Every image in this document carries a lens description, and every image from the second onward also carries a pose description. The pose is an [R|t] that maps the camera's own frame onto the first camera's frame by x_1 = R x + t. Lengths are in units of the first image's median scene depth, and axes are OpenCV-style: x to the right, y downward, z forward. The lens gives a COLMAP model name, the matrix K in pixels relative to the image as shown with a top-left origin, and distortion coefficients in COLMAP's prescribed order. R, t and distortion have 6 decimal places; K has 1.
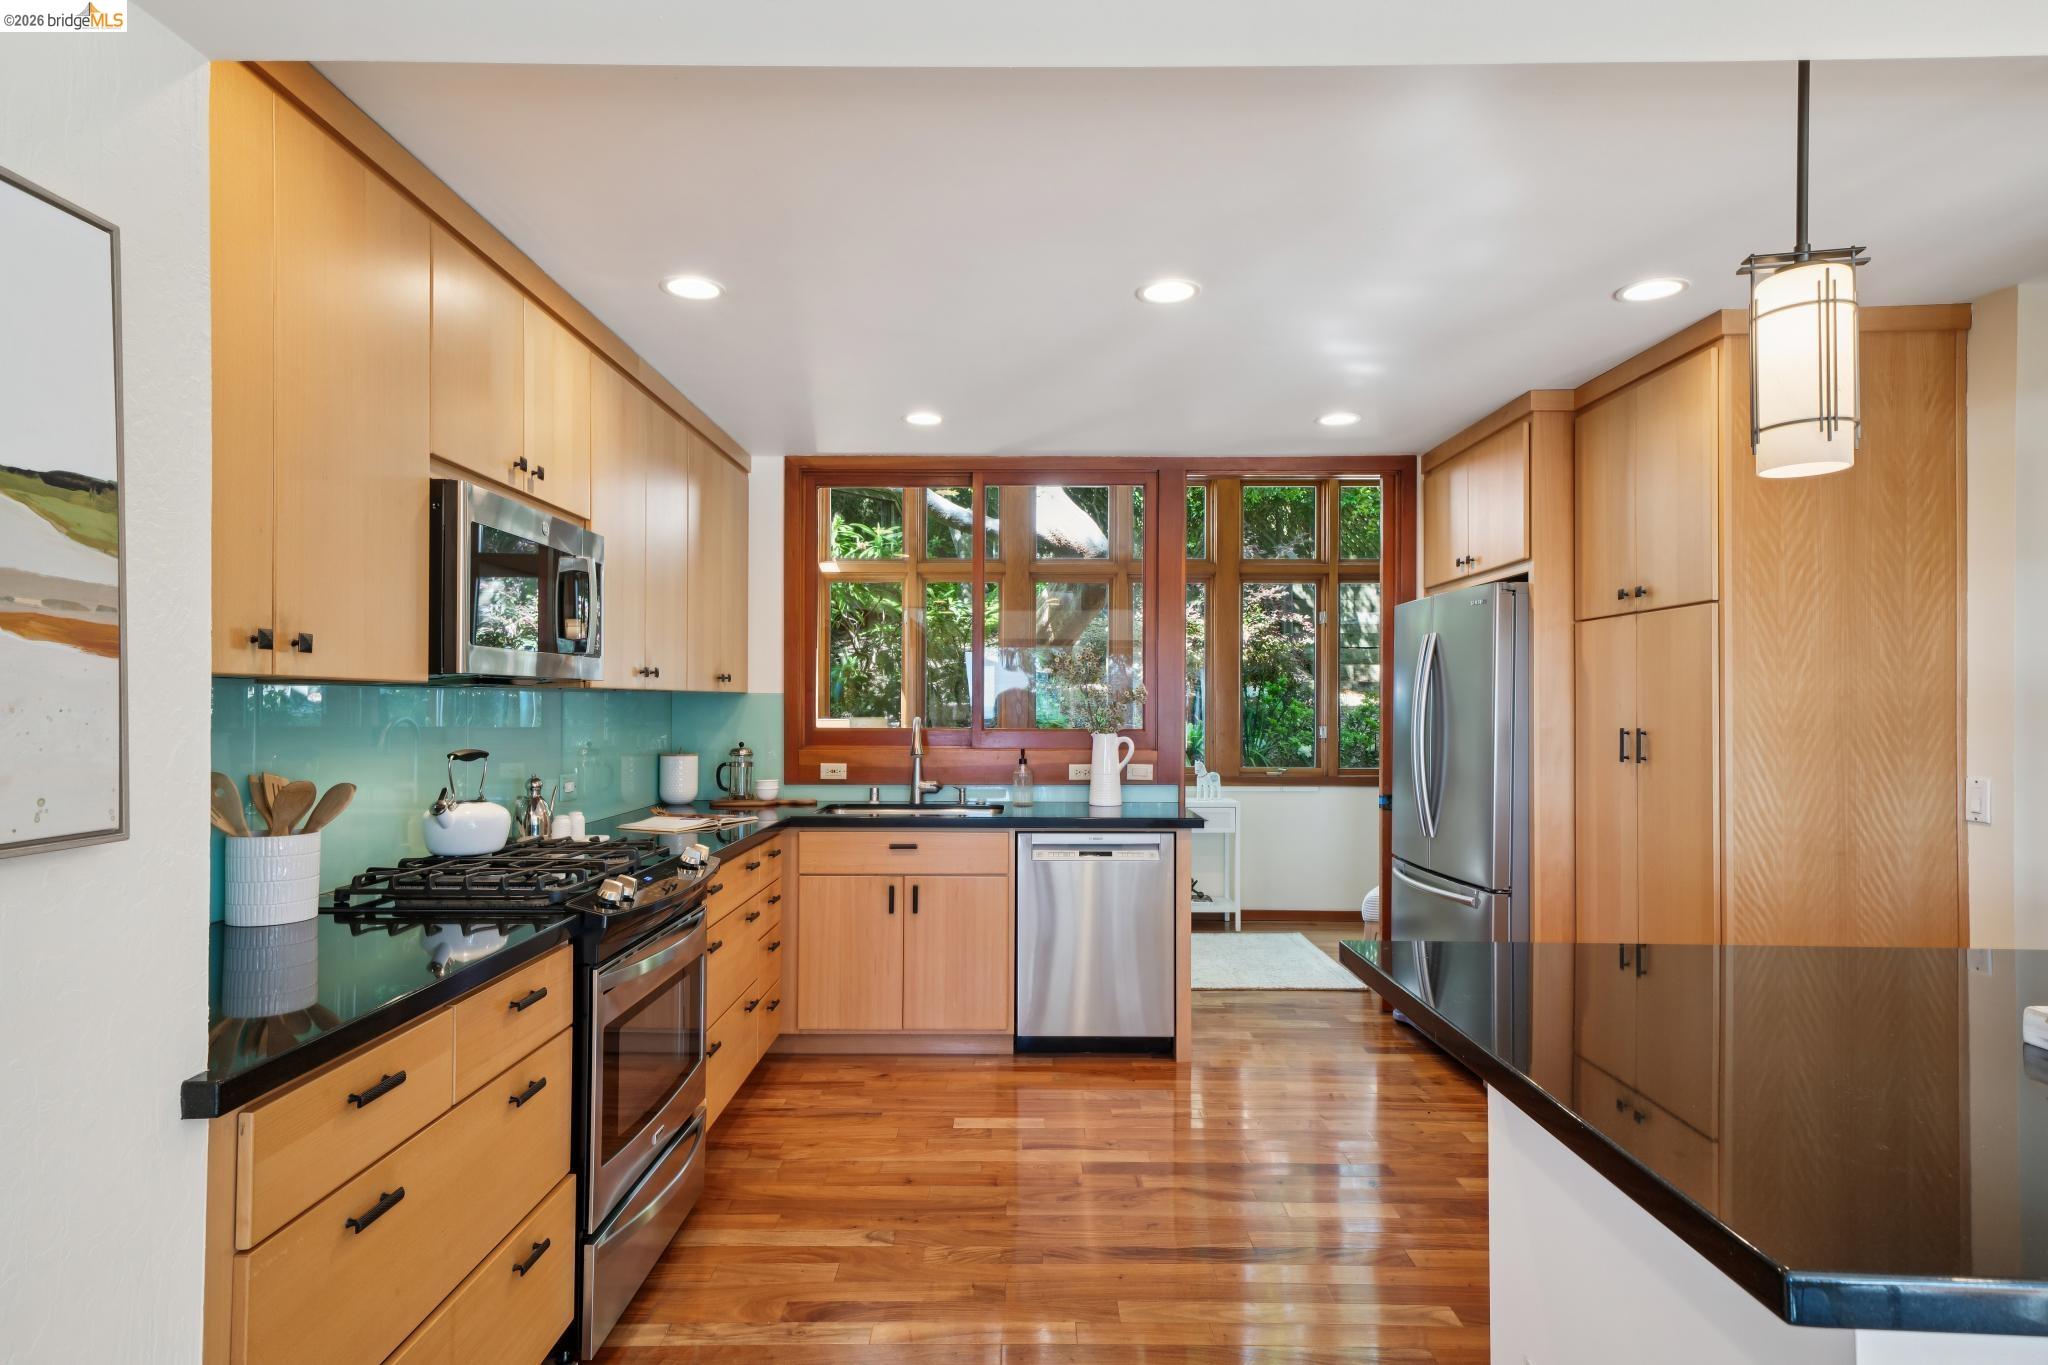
lens RADIAL K [[1086.7, 0, 1012.1], [0, 1086.7, 697.3], [0, 0, 1]] dist [0.020383, 0.004607]
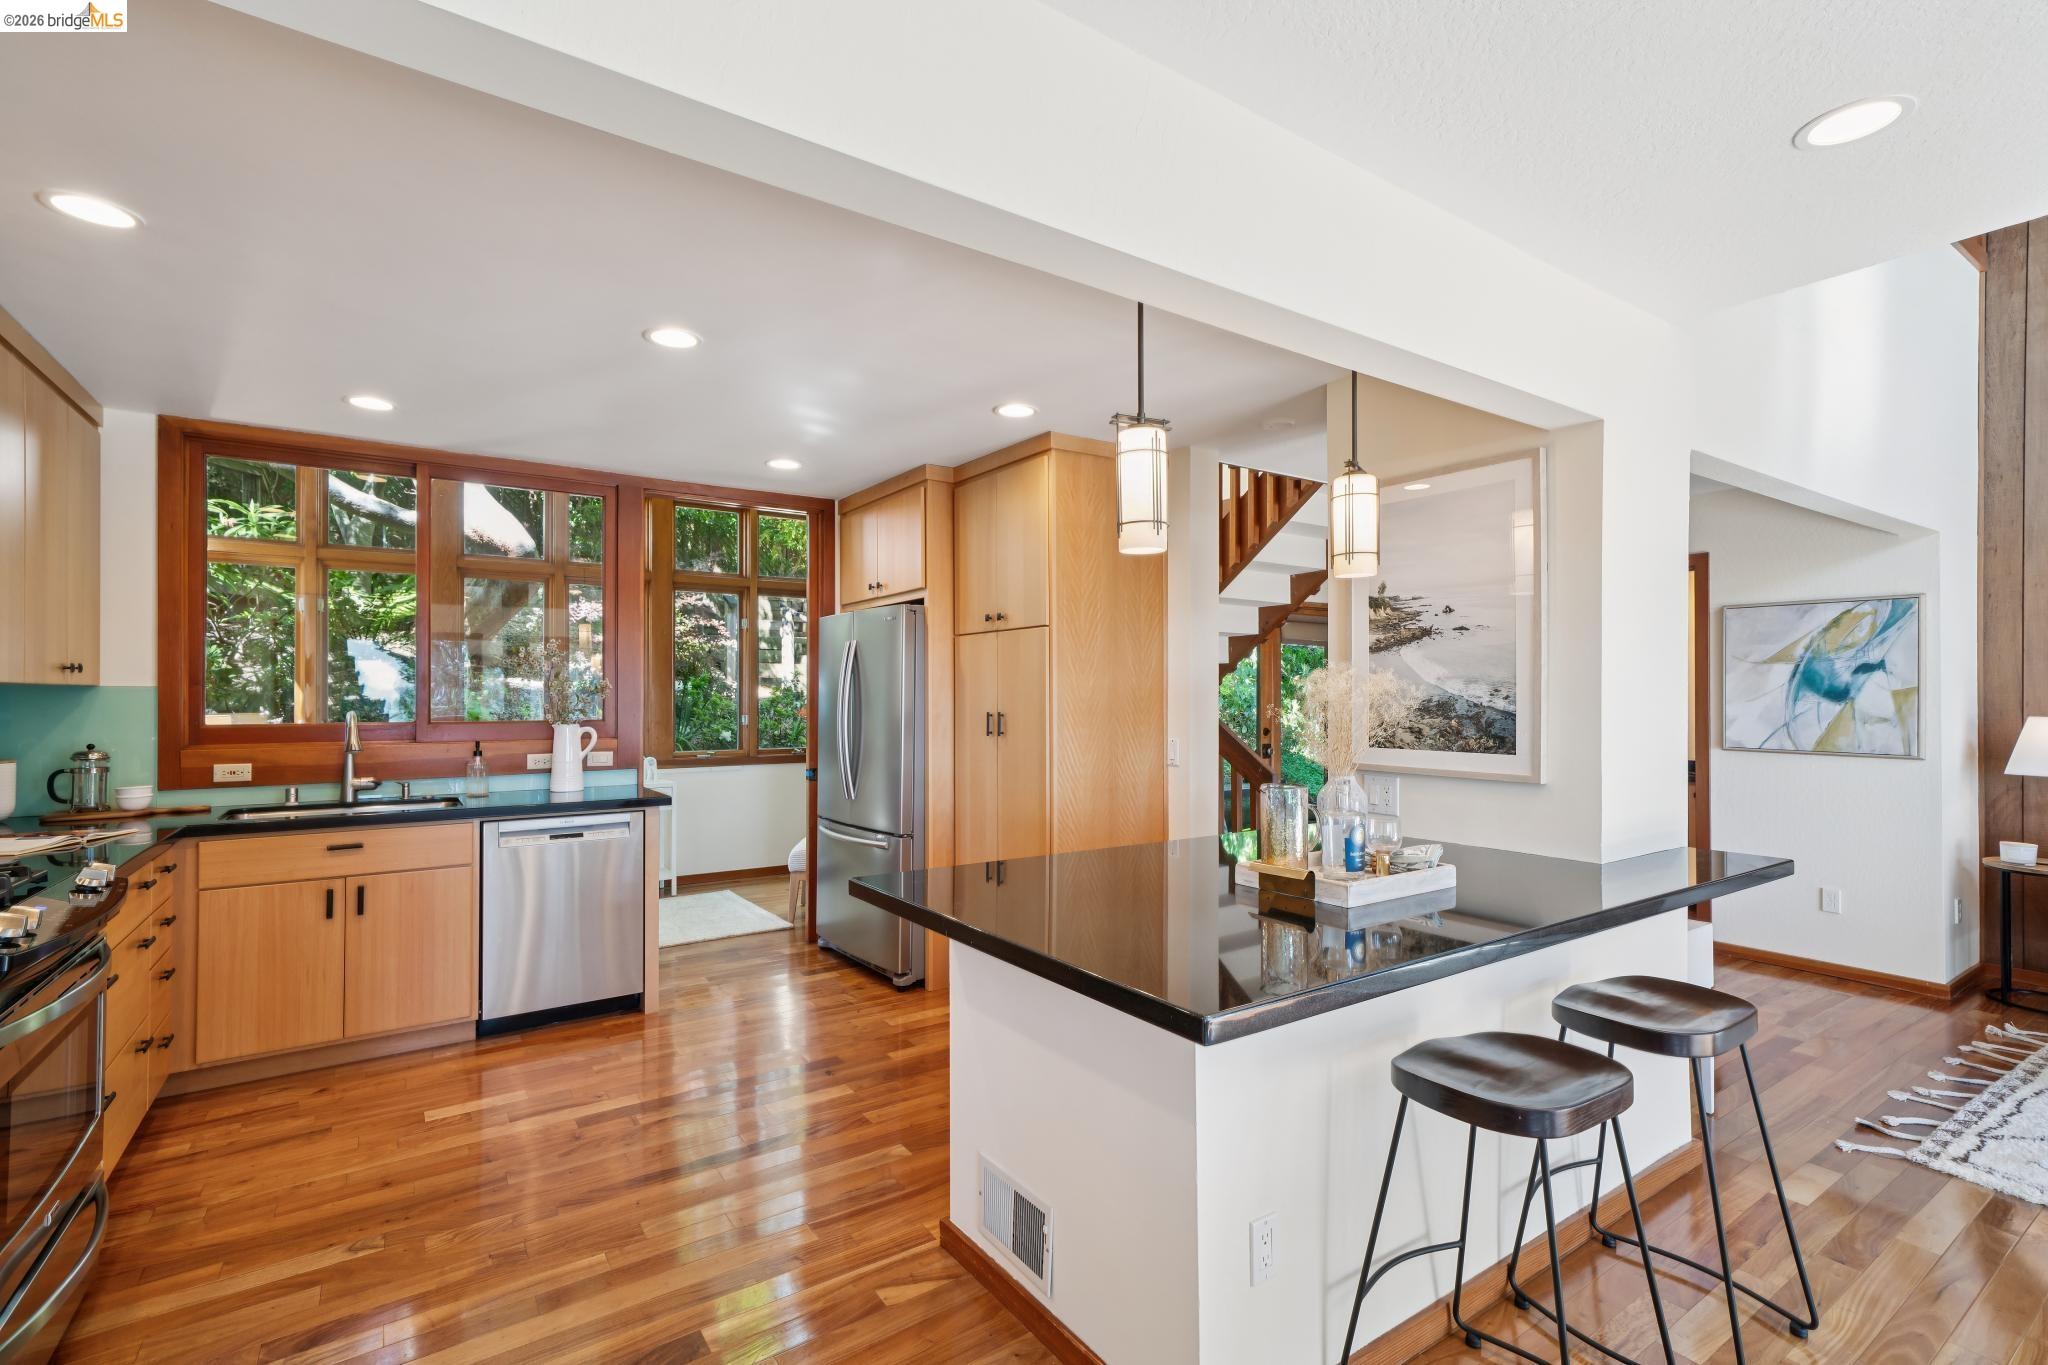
lens RADIAL K [[927.1, 0, 1012.0], [0, 927.1, 691.7], [0, 0, 1]] dist [0.010541, 0.002570]
pose [[0.824382, -0.001665, 0.566031, -0.081739], [0.000966, 0.999998, 0.001536, 0.000045], [-0.566032, -0.000719, 0.824383, -0.008591]]
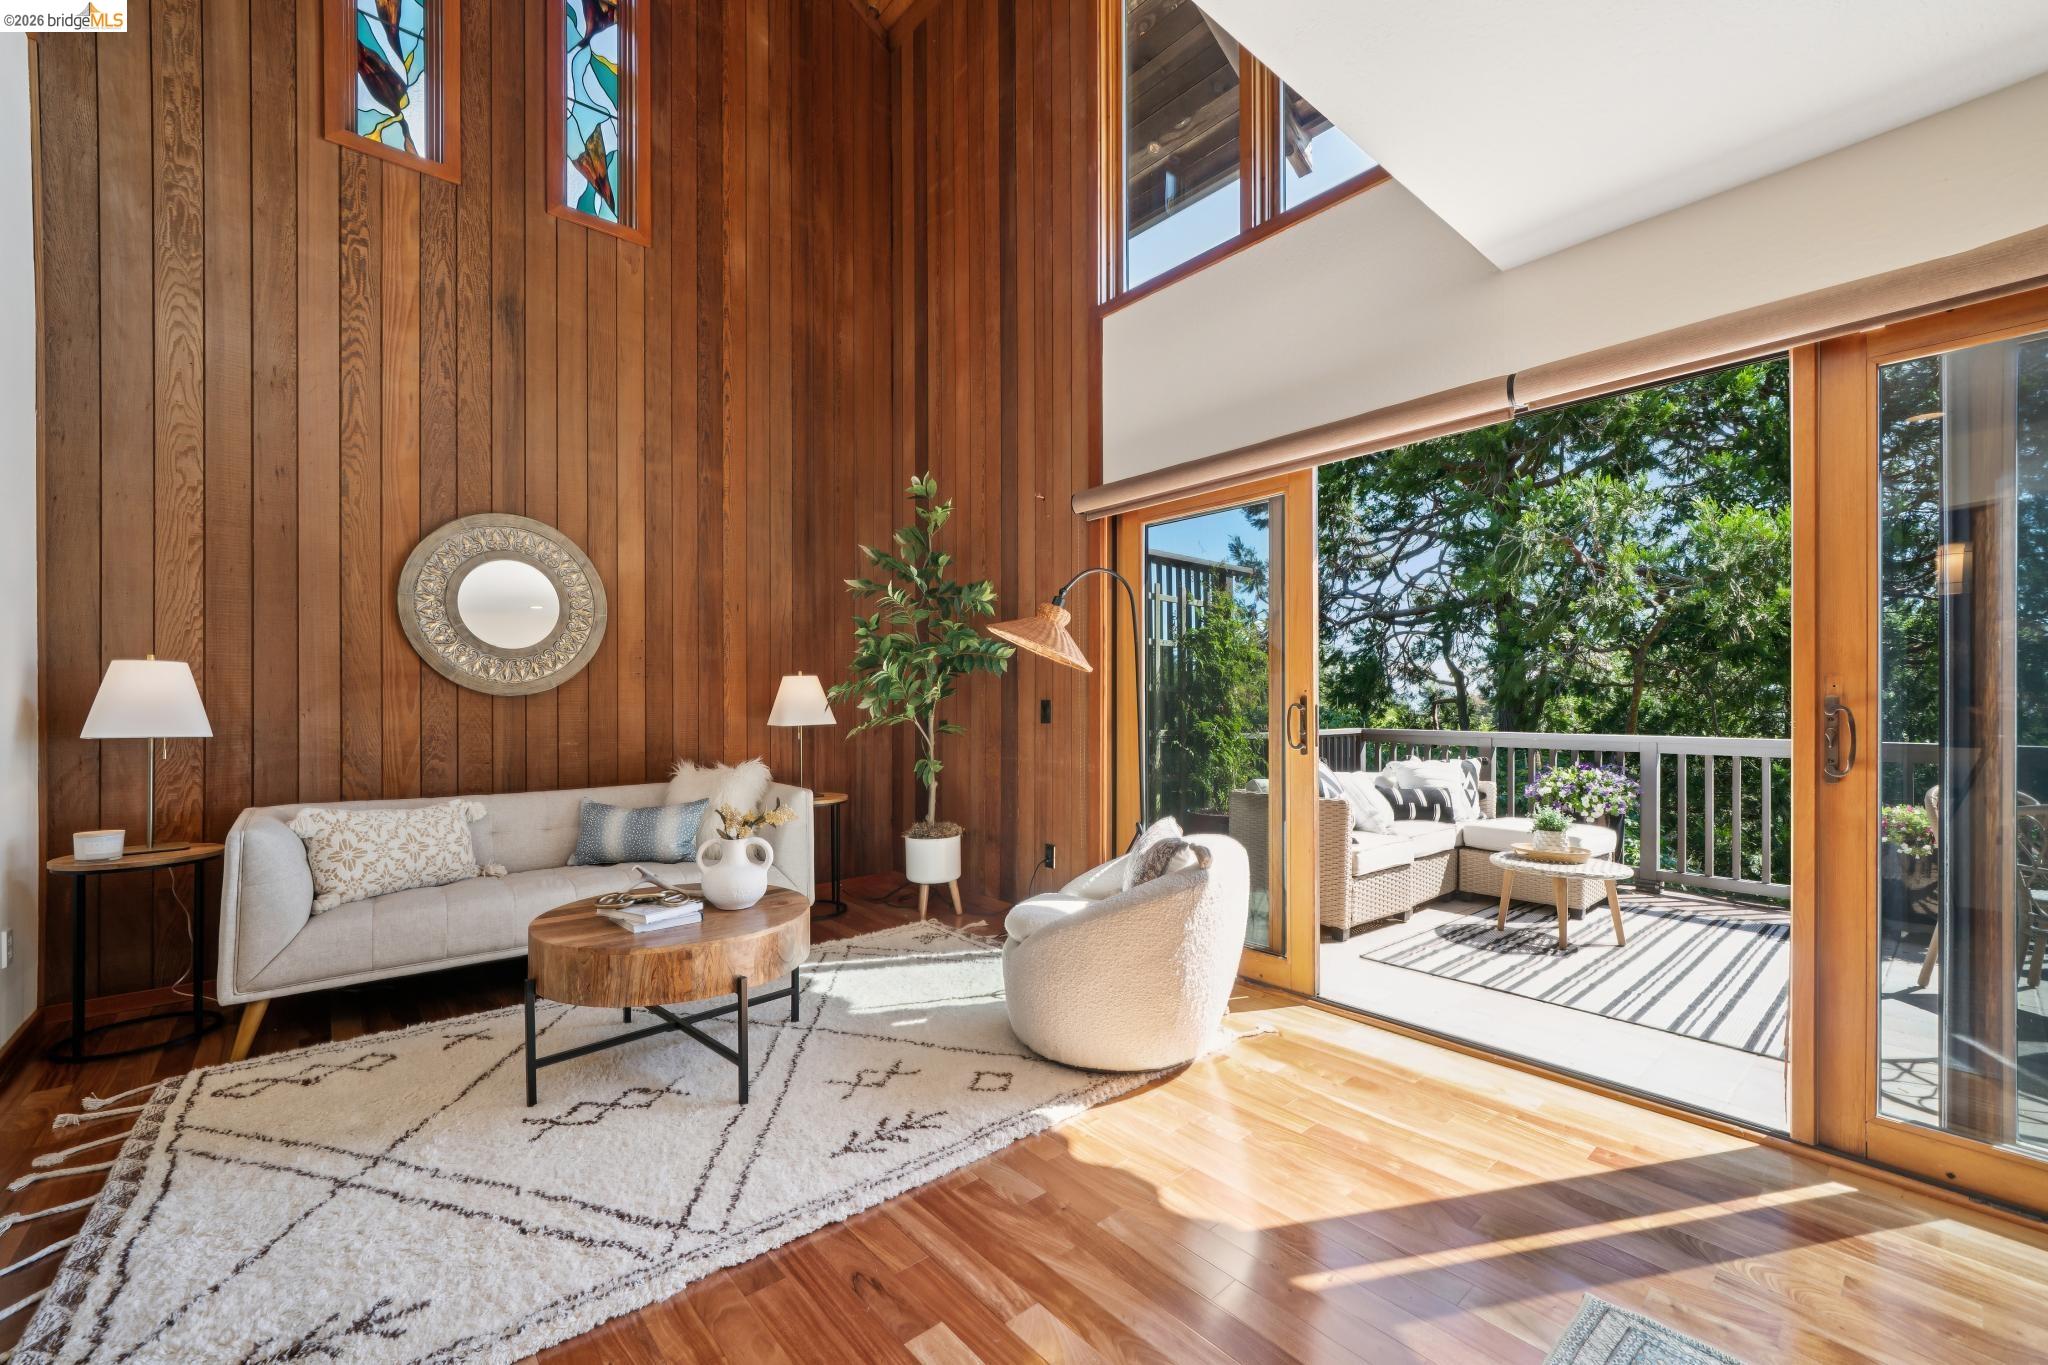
lens RADIAL K [[835.5, 0, 1013.3], [0, 835.5, 696.5], [0, 0, 1]] dist [-0.001074, 0.003647]
pose [[-0.646582, -0.001722, 0.762843, 0.420059], [-0.002368, 0.999997, 0.000251, 0.057867], [-0.762841, -0.001644, -0.646584, 0.092703]]
